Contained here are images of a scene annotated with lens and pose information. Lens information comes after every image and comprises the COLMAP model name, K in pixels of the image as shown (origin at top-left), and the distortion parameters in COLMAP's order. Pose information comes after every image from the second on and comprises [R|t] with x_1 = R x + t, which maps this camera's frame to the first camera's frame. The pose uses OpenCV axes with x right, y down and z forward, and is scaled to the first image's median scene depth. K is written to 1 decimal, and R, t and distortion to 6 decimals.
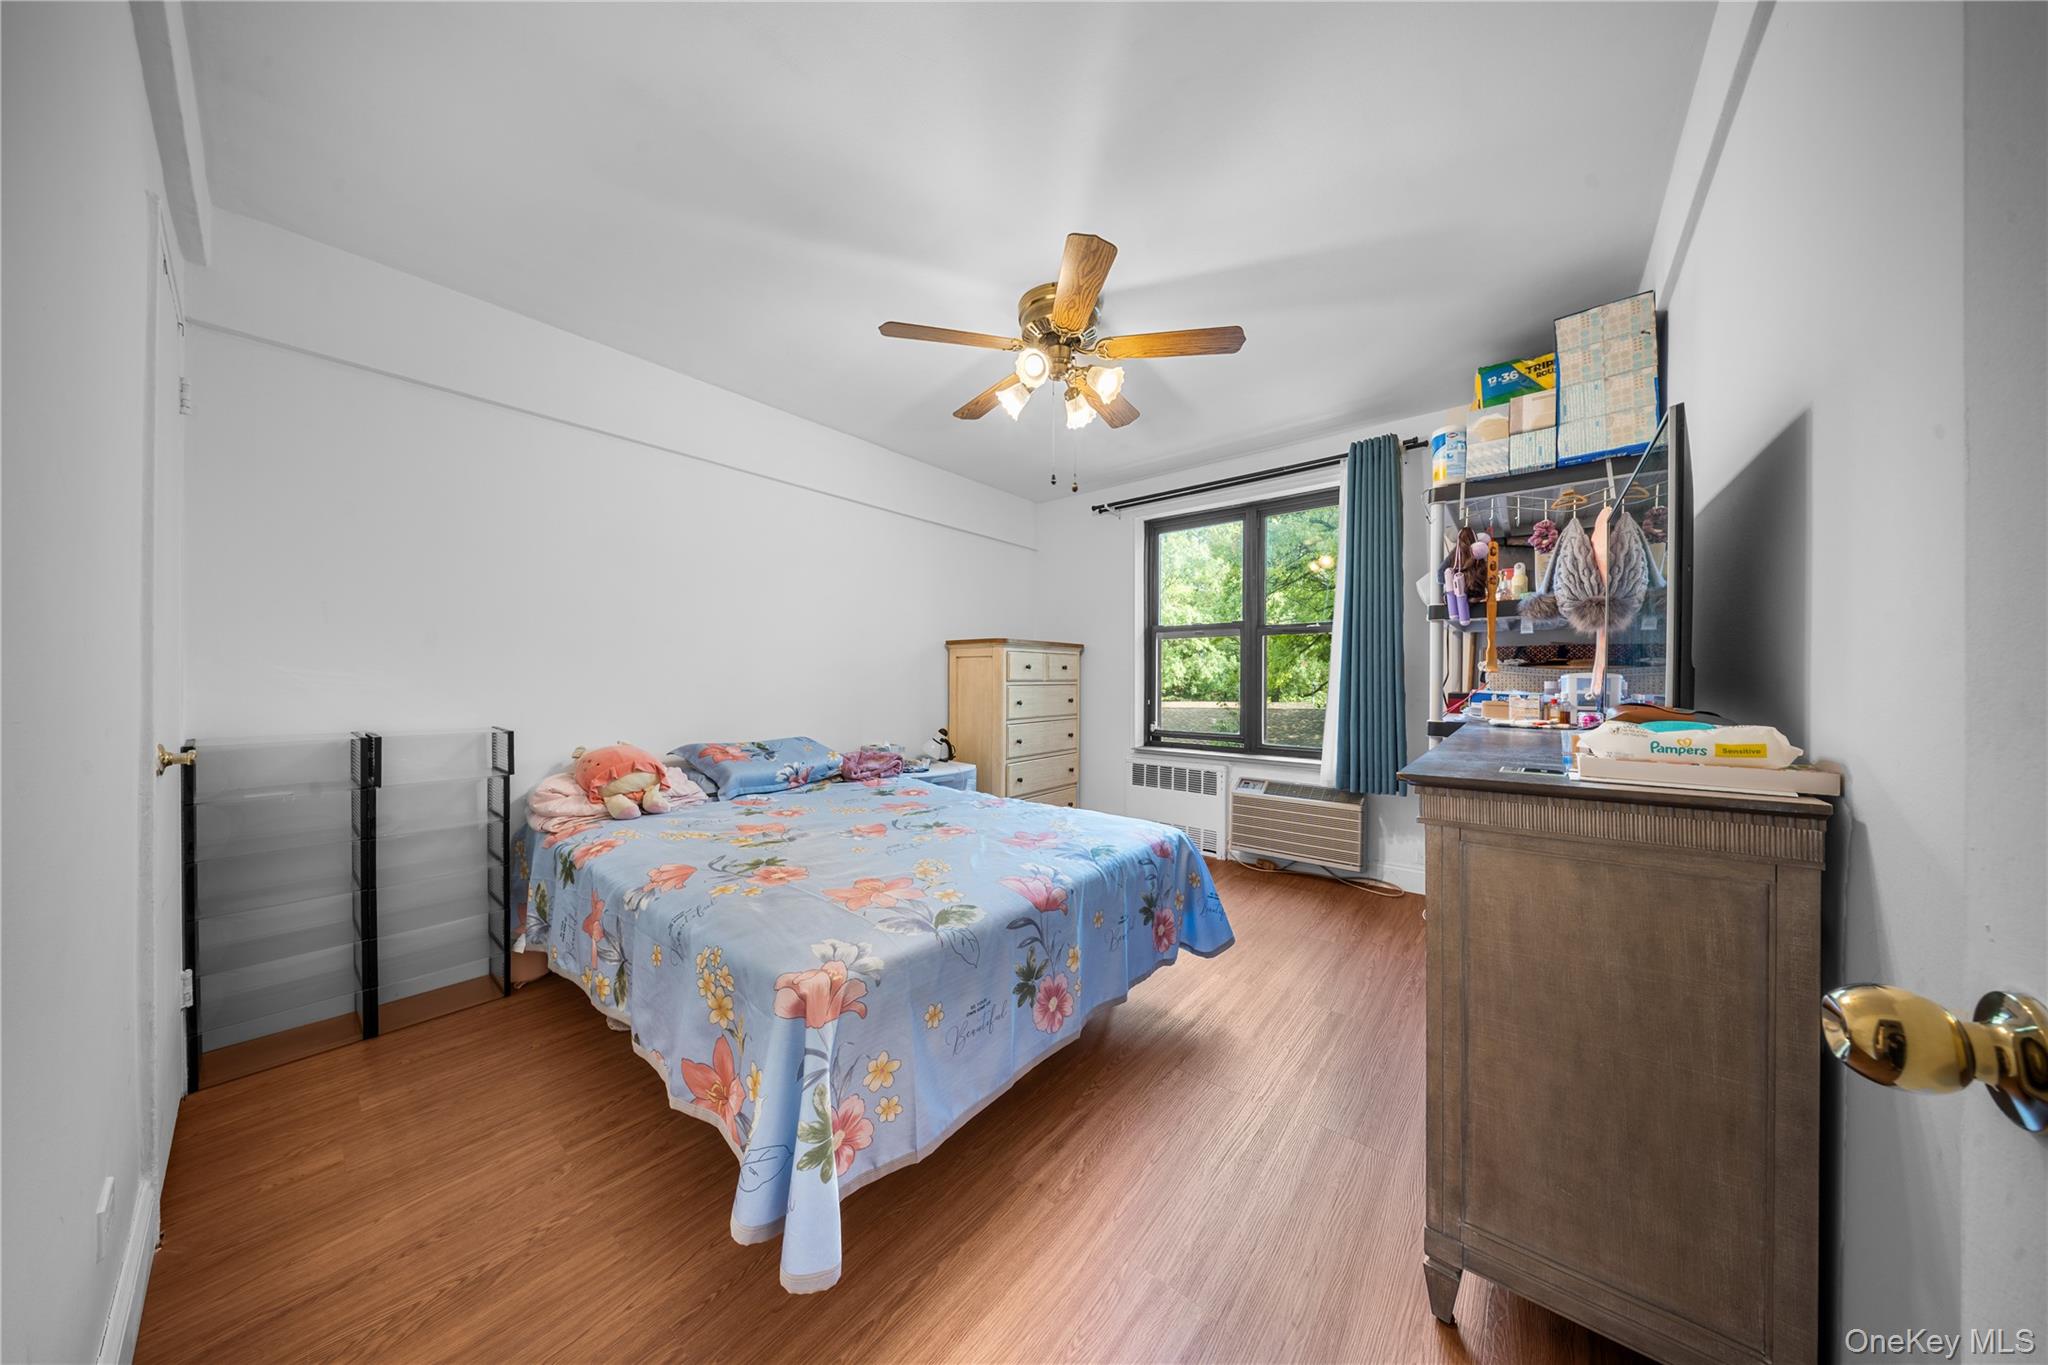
lens RADIAL K [[611.9, 0, 1024.0], [0, 611.9, 682.5], [0, 0, 1]] dist [-0.001025, -0.000091]
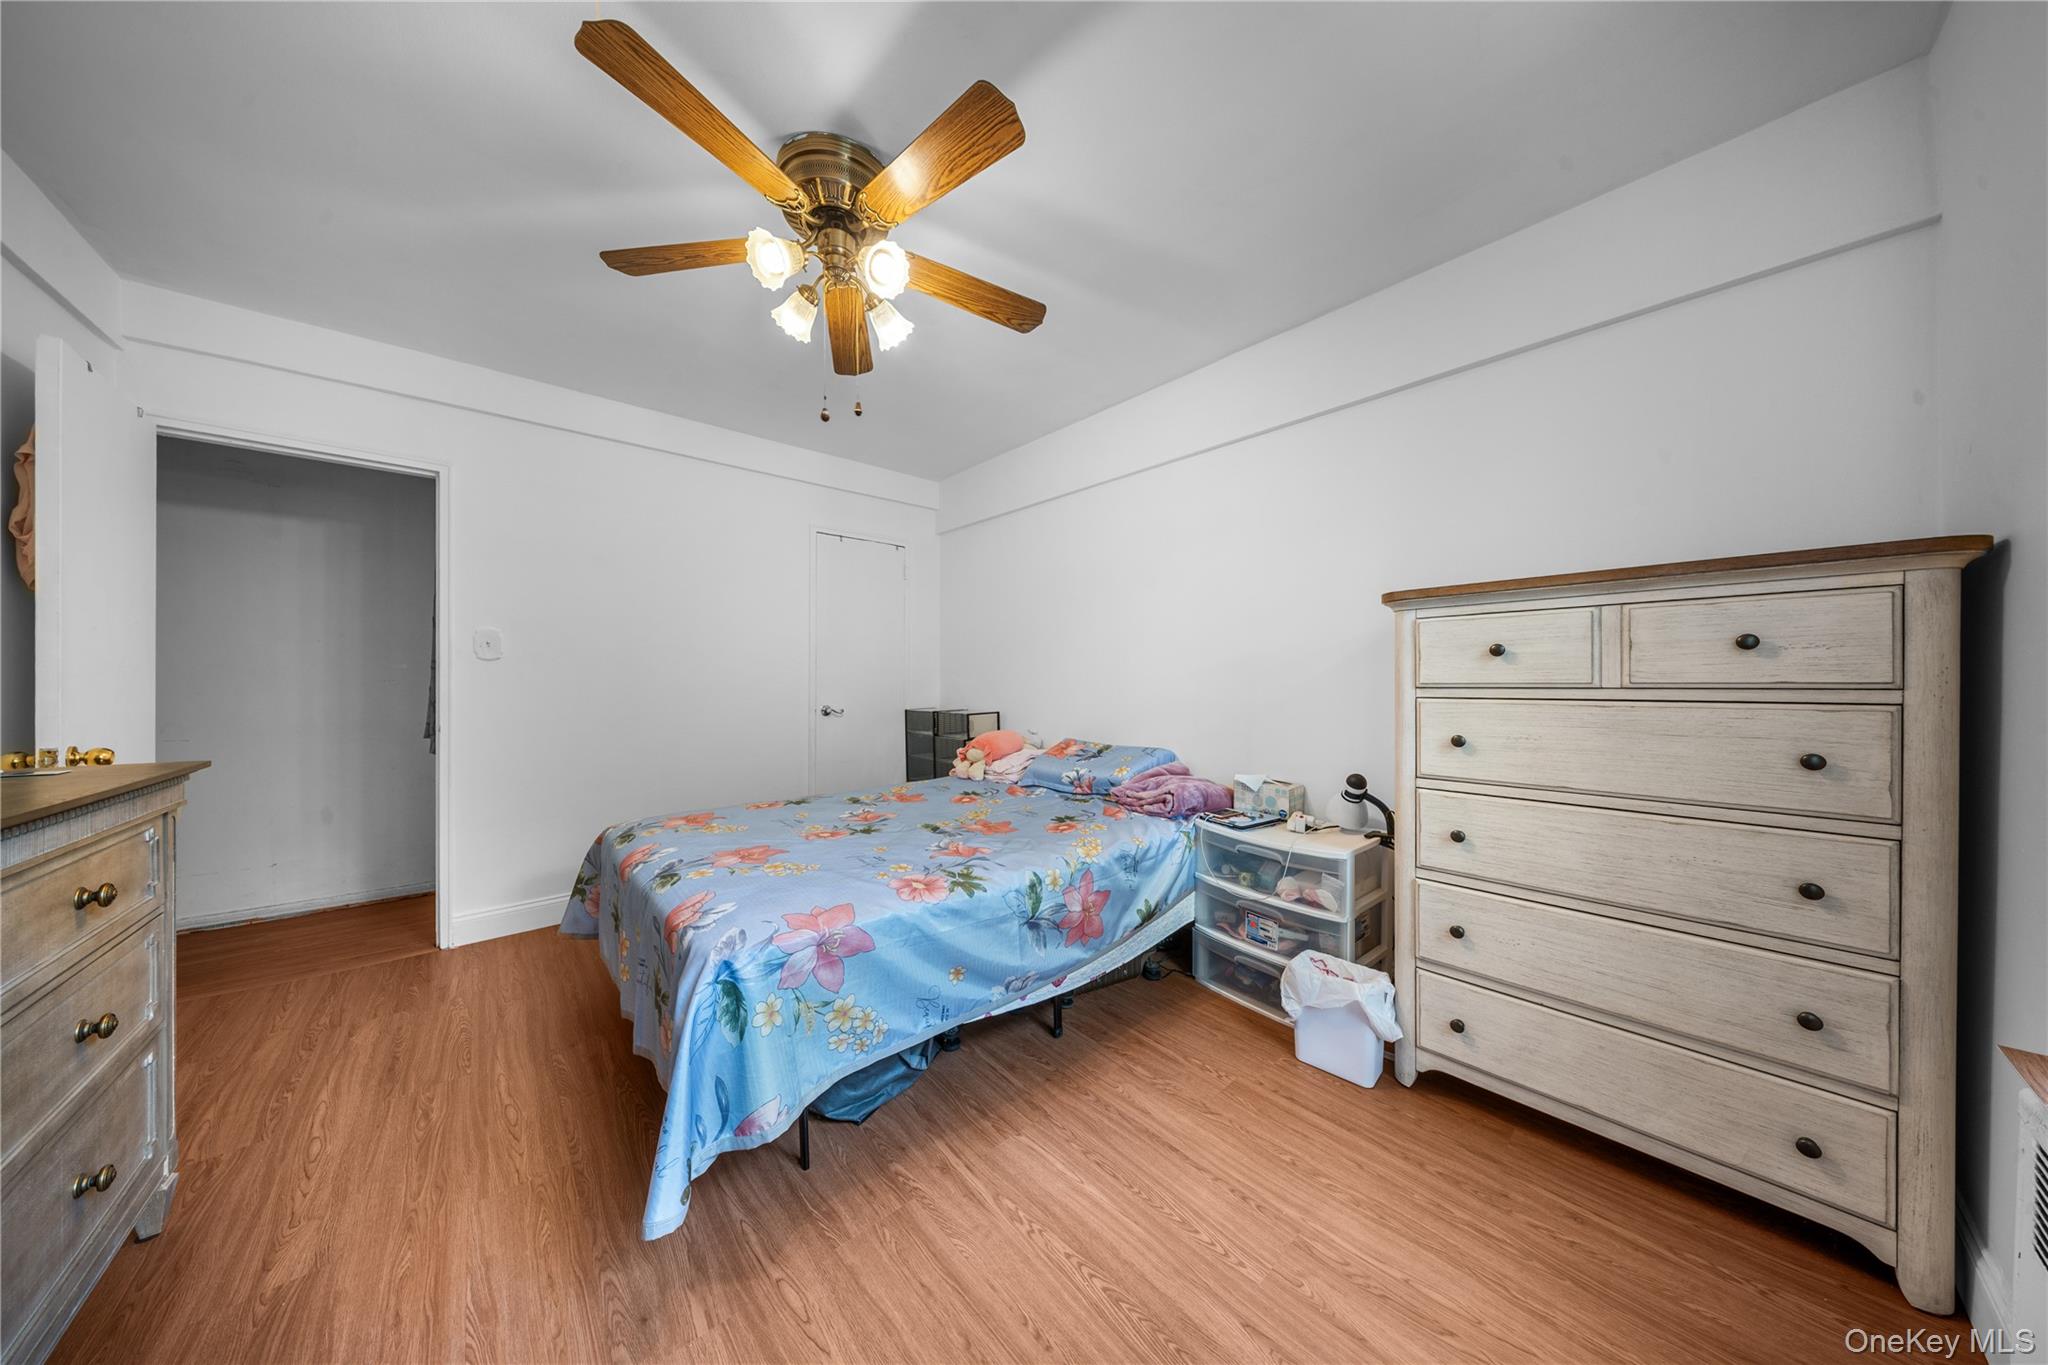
lens RADIAL K [[611.9, 0, 1024.0], [0, 611.9, 682.5], [0, 0, 1]] dist [-0.001025, -0.000091]
pose [[-0.156544, 0.005379, -0.987656, 0.604289], [-0.002162, 0.999981, 0.005789, -0.010580], [0.987669, 0.003042, -0.156529, 1.078859]]
